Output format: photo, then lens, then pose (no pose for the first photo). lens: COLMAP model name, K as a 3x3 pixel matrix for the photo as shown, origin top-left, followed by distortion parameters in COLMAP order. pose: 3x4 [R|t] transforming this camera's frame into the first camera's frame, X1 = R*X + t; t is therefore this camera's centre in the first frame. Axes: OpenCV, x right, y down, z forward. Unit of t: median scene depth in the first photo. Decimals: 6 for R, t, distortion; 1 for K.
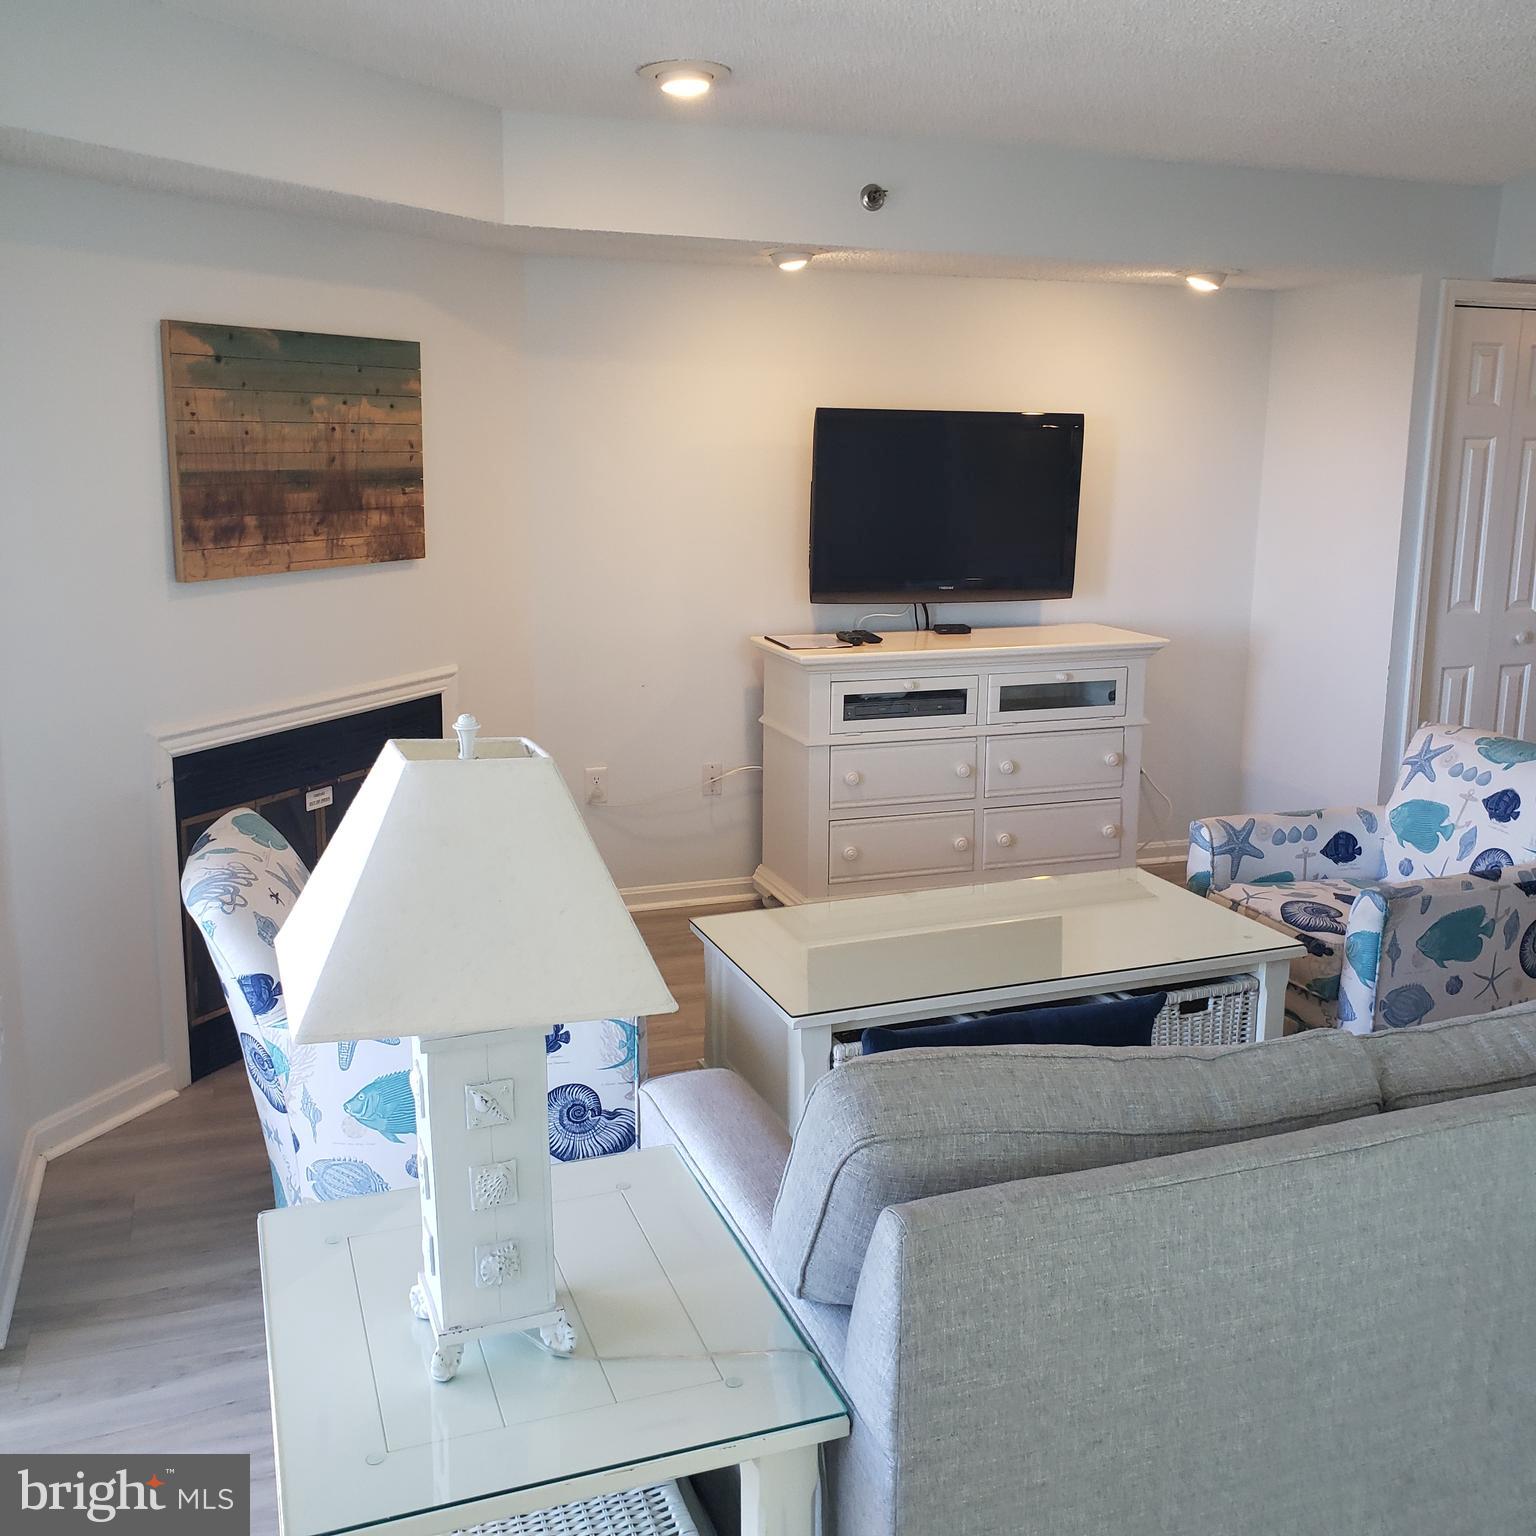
lens RADIAL K [[1604.8, 0, 771.6], [0, 1604.8, 770.0], [0, 0, 1]] dist [0.058236, 0.000000]
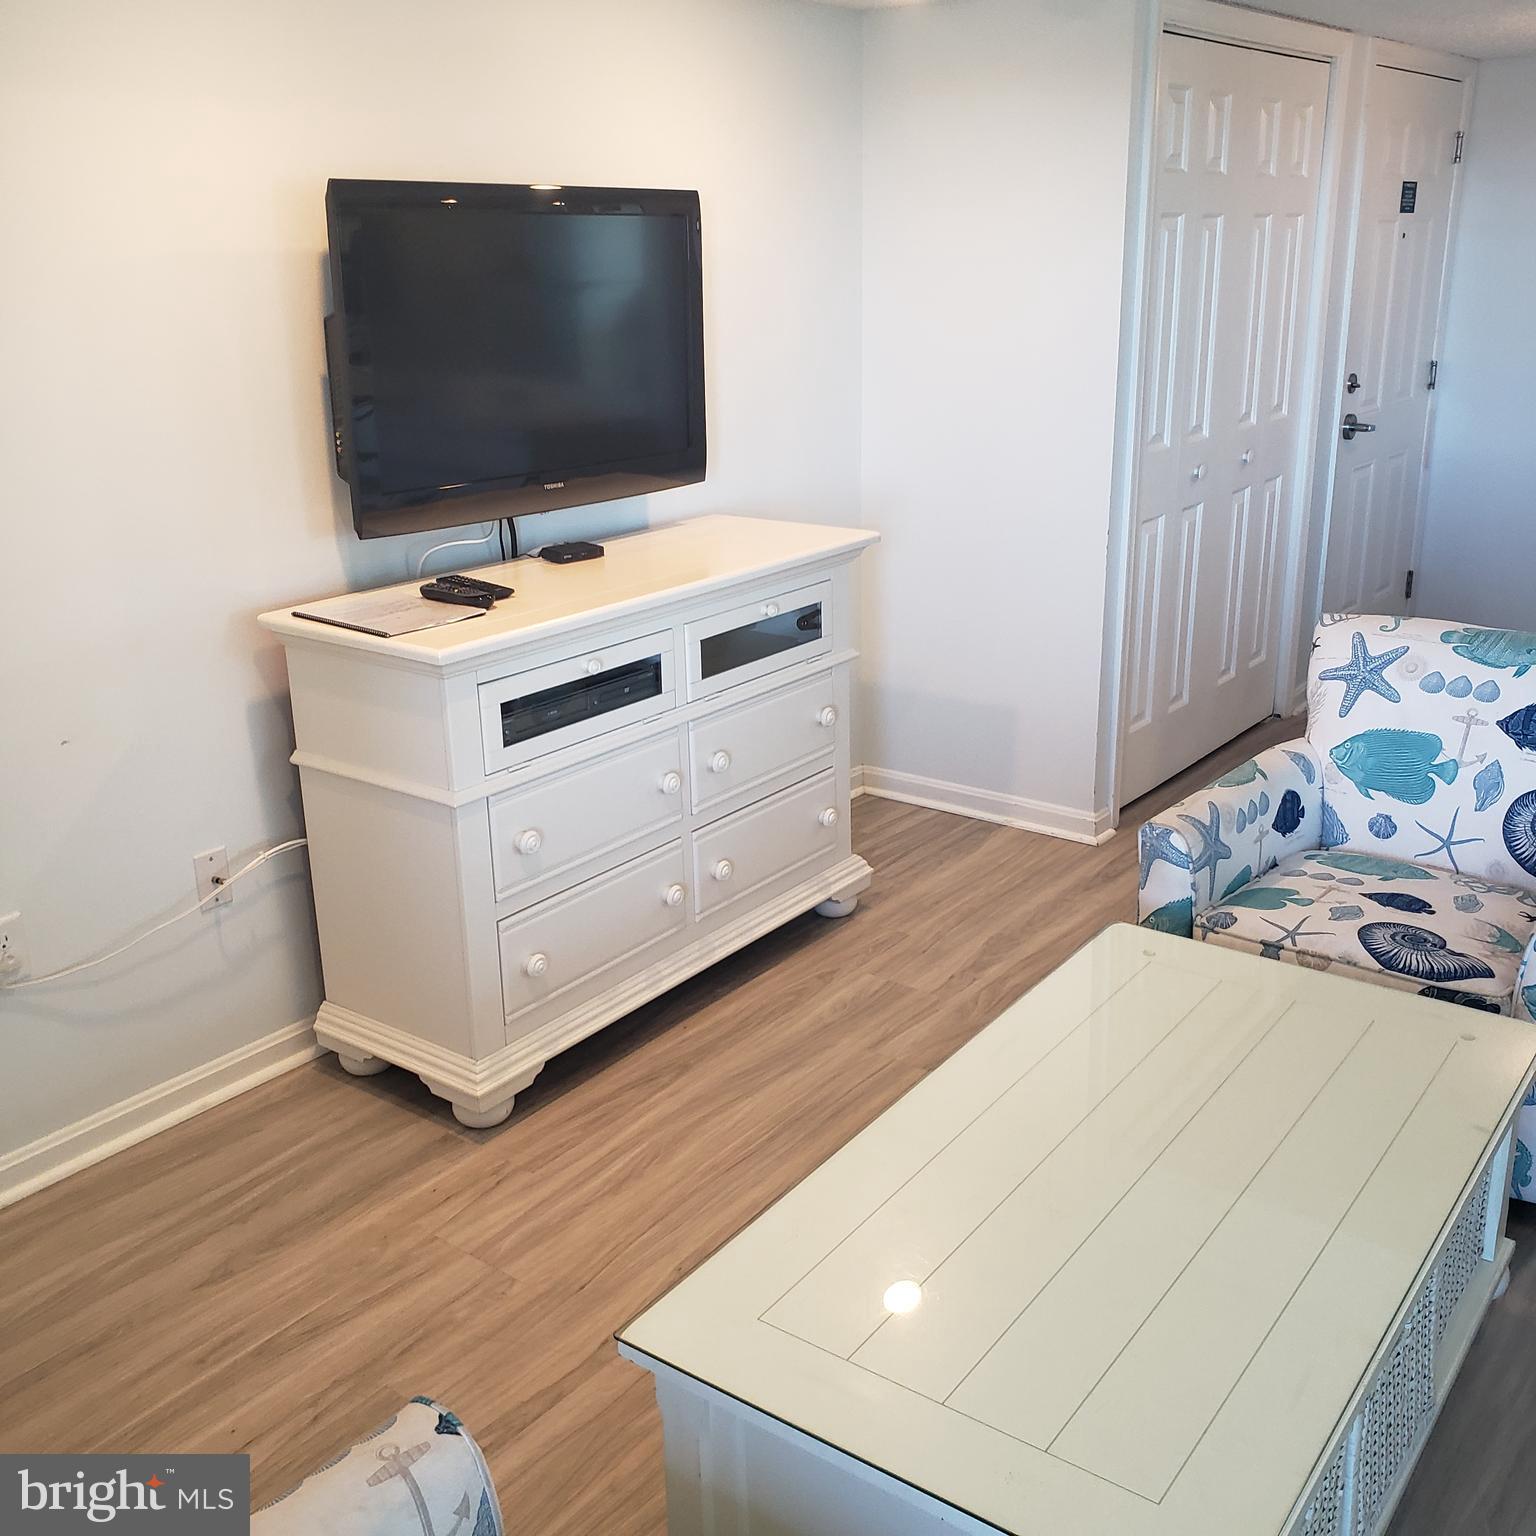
lens RADIAL K [[1604.8, 0, 765.6], [0, 1604.8, 759.0], [0, 0, 1]] dist [0.058236, 0.000000]
pose [[0.837947, -0.192299, 0.510750, -0.189843], [0.140015, 0.980291, 0.139372, -0.104734], [-0.527485, -0.045274, 0.848357, 0.532993]]
